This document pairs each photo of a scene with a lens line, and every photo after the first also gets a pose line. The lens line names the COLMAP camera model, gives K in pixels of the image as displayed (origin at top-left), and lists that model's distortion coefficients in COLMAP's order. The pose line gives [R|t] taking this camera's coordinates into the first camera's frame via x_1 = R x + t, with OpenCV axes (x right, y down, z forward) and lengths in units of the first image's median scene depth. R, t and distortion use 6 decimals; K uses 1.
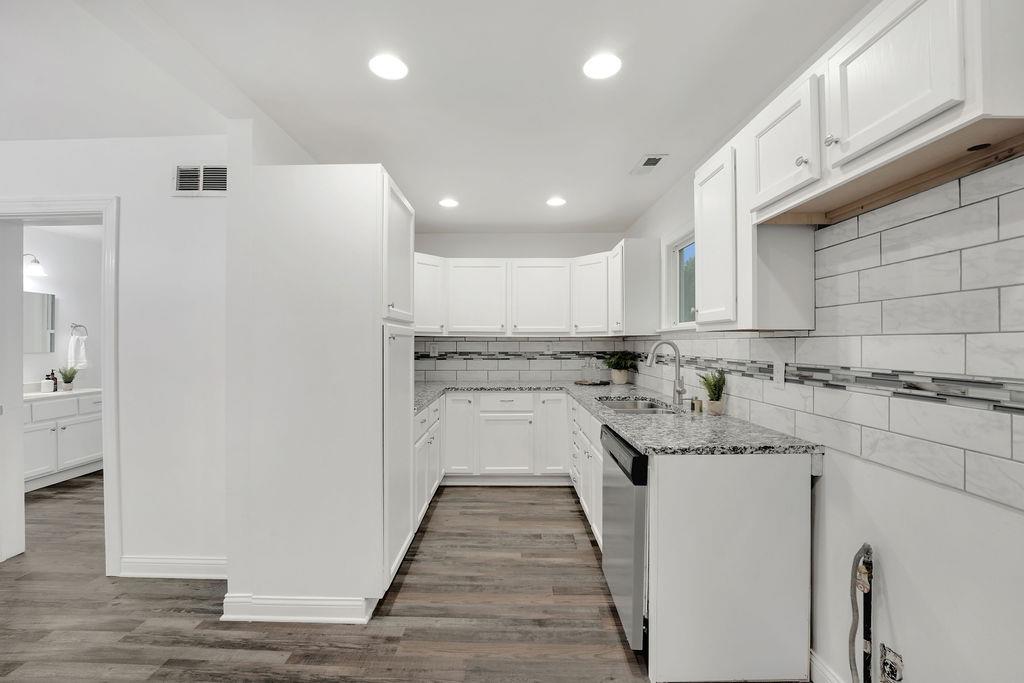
lens RADIAL K [[424.4, 0, 507.4], [0, 424.4, 338.9], [0, 0, 1]] dist [-0.022910, 0.003804]
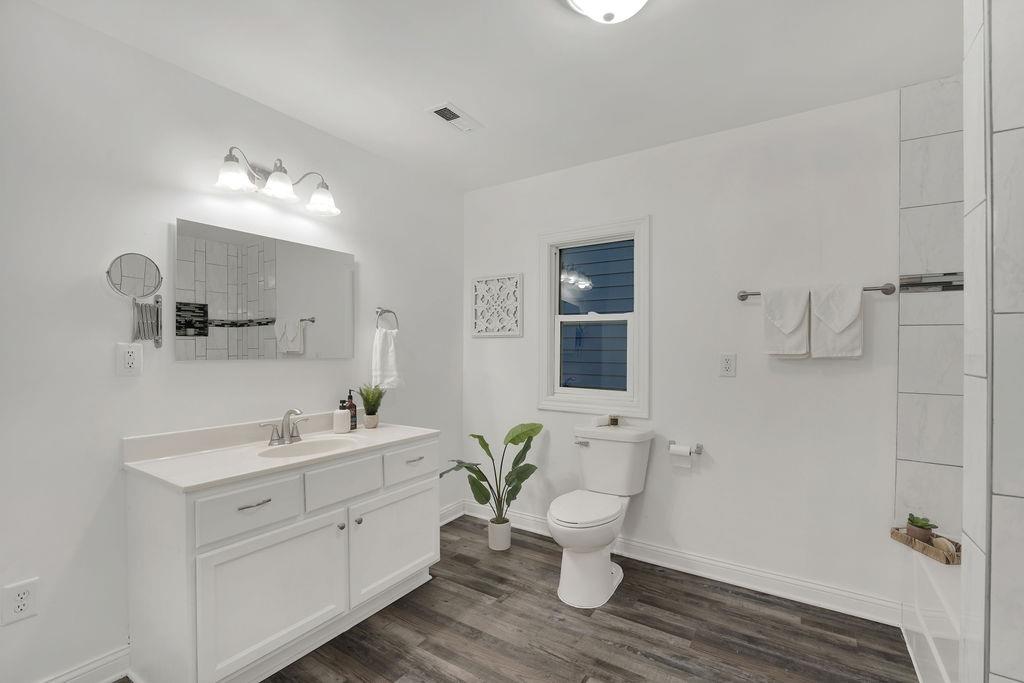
lens RADIAL K [[468.6, 0, 510.7], [0, 468.6, 349.4], [0, 0, 1]] dist [-0.012895, 0.000749]
pose [[0.846000, 0.003823, -0.533170, -0.876004], [0.002325, 0.999938, 0.010859, 0.022933], [0.533178, -0.010427, 0.845939, 0.880270]]
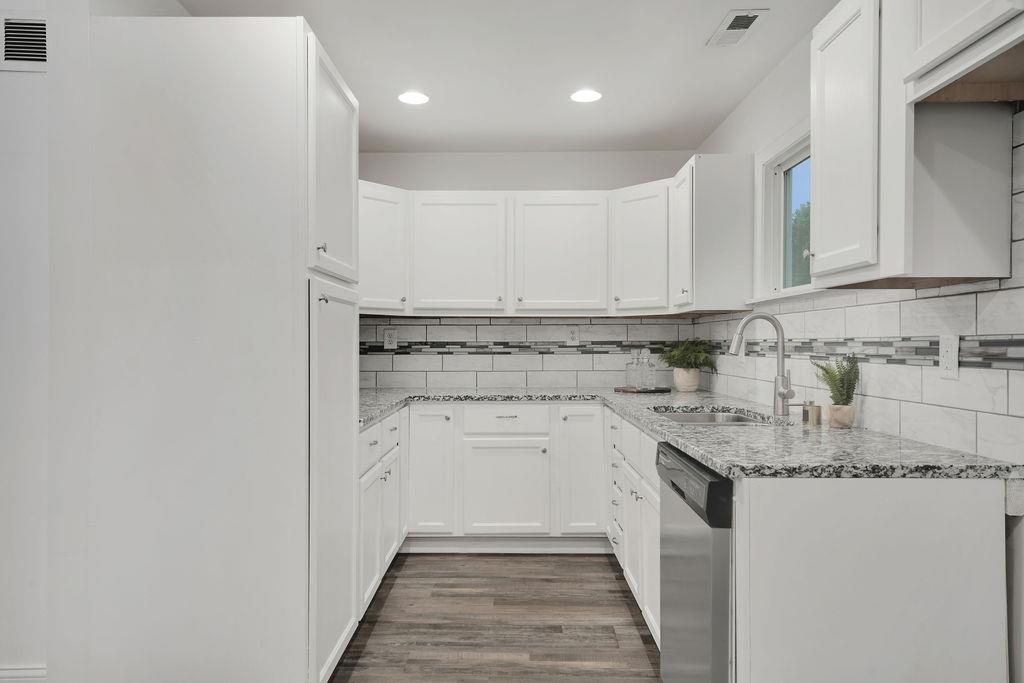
lens RADIAL K [[676.0, 0, 508.2], [0, 676.0, 341.9], [0, 0, 1]] dist [0.032430, -0.000226]
pose [[0.999999, -0.000238, 0.001163, -0.000527], [0.000231, 0.999982, 0.005960, 0.039767], [-0.001164, -0.005960, 0.999982, -0.001399]]
